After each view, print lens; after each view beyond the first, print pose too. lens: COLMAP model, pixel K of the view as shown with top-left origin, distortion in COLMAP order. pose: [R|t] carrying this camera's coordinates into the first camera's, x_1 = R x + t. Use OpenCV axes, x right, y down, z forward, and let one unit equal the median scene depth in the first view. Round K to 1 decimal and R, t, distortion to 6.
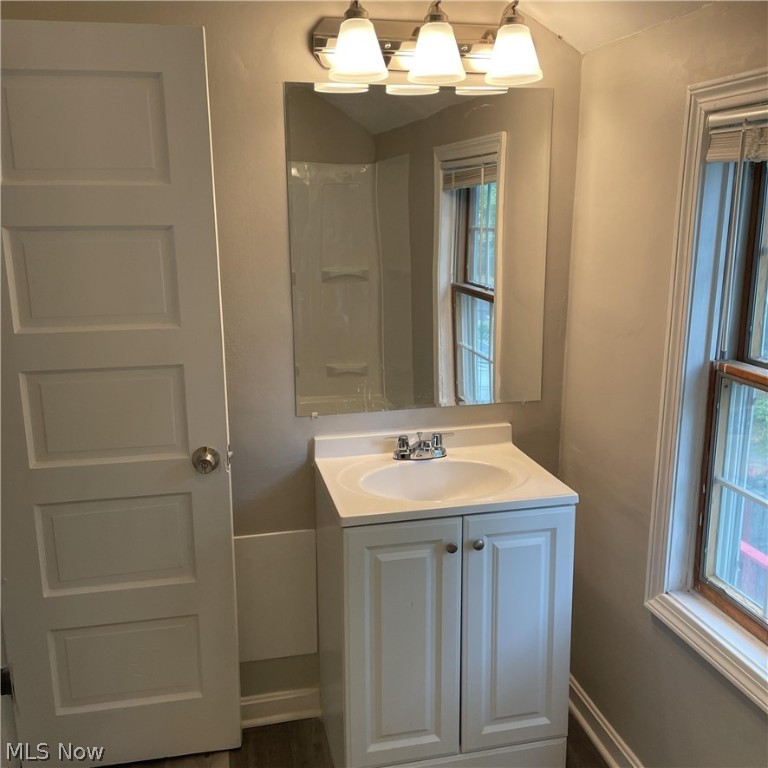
lens RADIAL K [[776.8, 0, 383.3], [0, 776.8, 385.5], [0, 0, 1]] dist [0.047190, 0.000000]
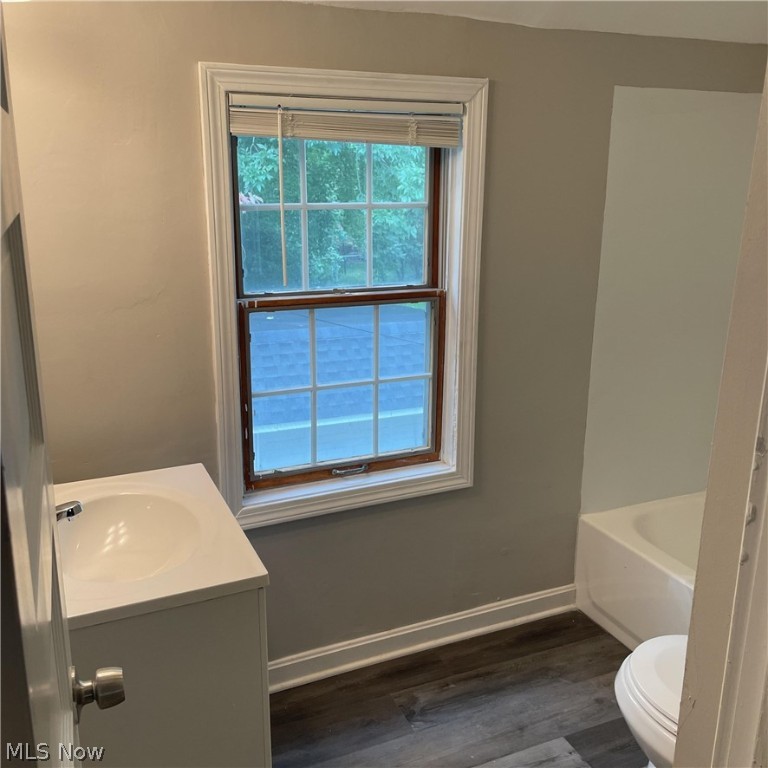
lens RADIAL K [[776.8, 0, 384.1], [0, 776.8, 383.5], [0, 0, 1]] dist [0.047190, 0.000000]
pose [[-0.191102, -0.252367, 0.948573, -0.817092], [0.217318, 0.931523, 0.291613, -0.222186], [-0.957211, 0.261870, -0.123172, 0.993564]]
